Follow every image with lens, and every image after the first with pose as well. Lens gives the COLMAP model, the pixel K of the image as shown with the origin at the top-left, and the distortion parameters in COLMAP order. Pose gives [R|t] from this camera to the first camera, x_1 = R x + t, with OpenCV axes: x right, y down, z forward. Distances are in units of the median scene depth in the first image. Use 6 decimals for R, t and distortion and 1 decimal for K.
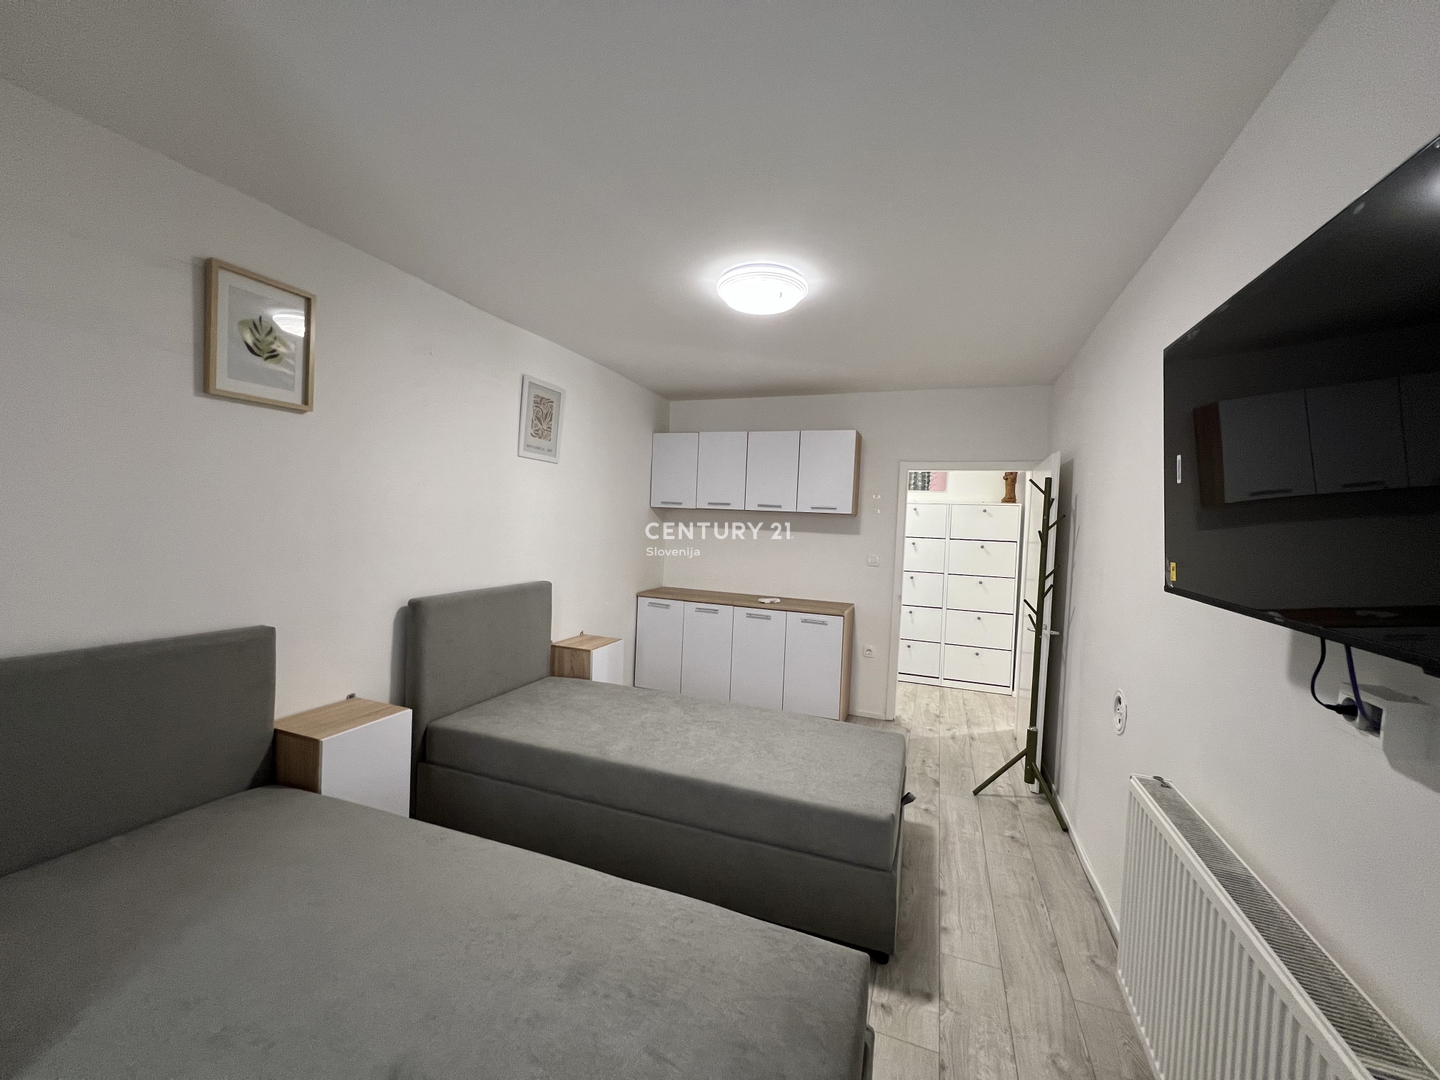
lens RADIAL K [[576.6, 0, 717.5], [0, 576.6, 534.9], [0, 0, 1]] dist [-0.002269, -0.000043]
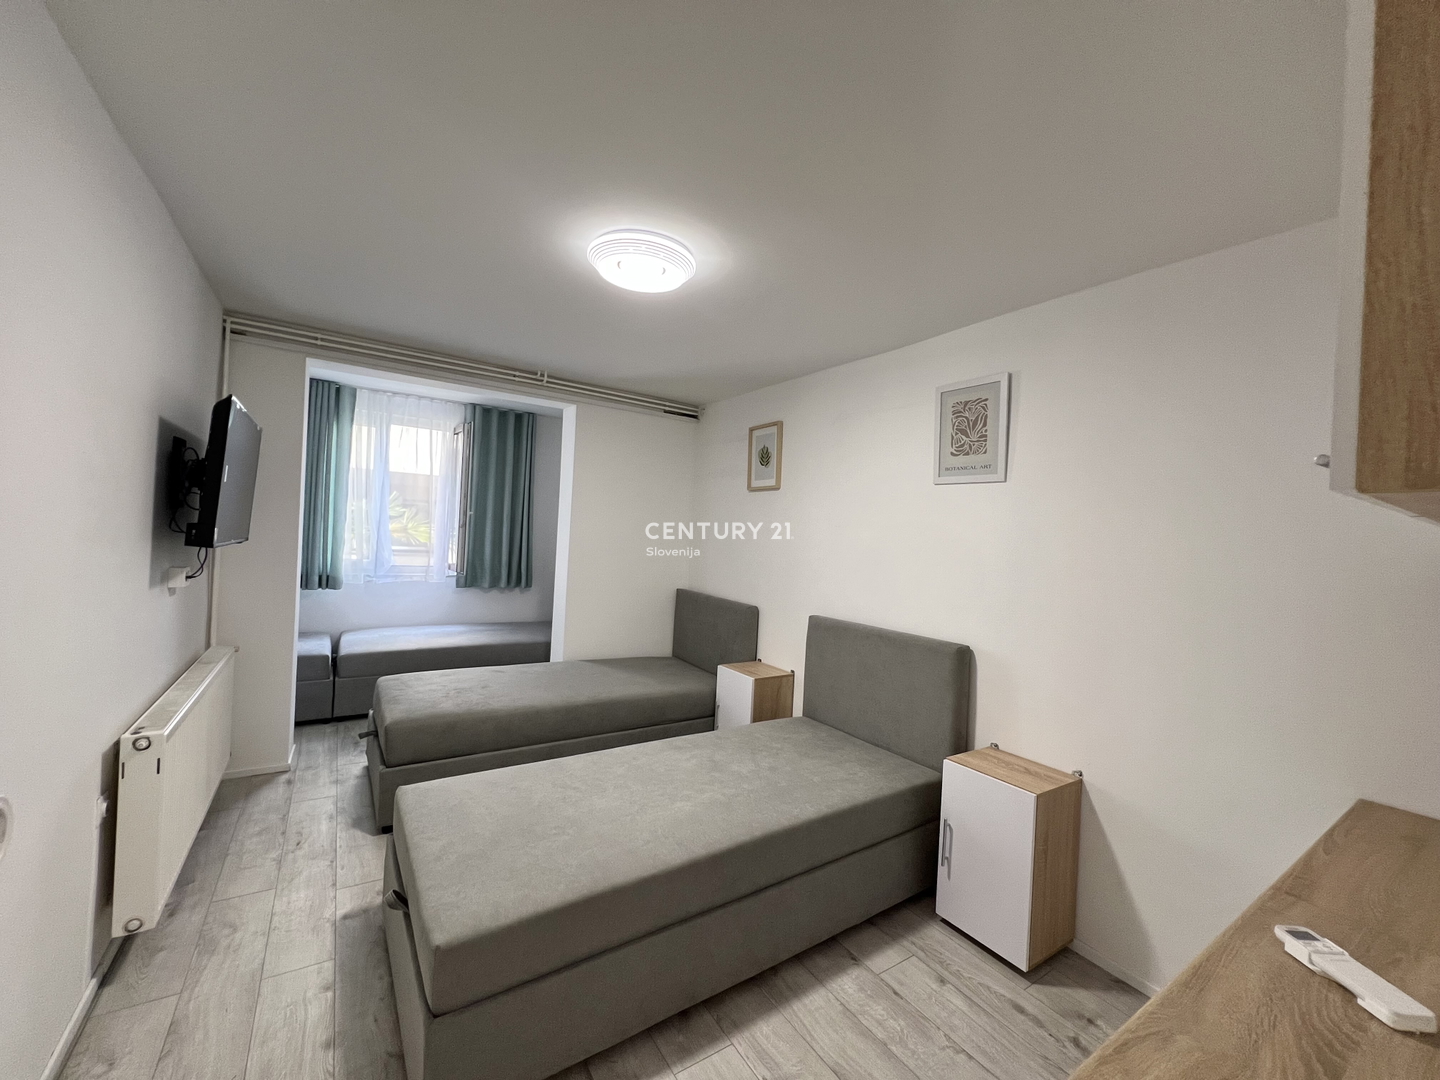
lens RADIAL K [[576.6, 0, 719.9], [0, 576.6, 536.6], [0, 0, 1]] dist [-0.002269, -0.000043]
pose [[-0.578822, -0.067869, -0.812625, 0.829428], [-0.095812, 0.995288, -0.014880, -0.029694], [0.809806, 0.069246, -0.582597, 2.002128]]
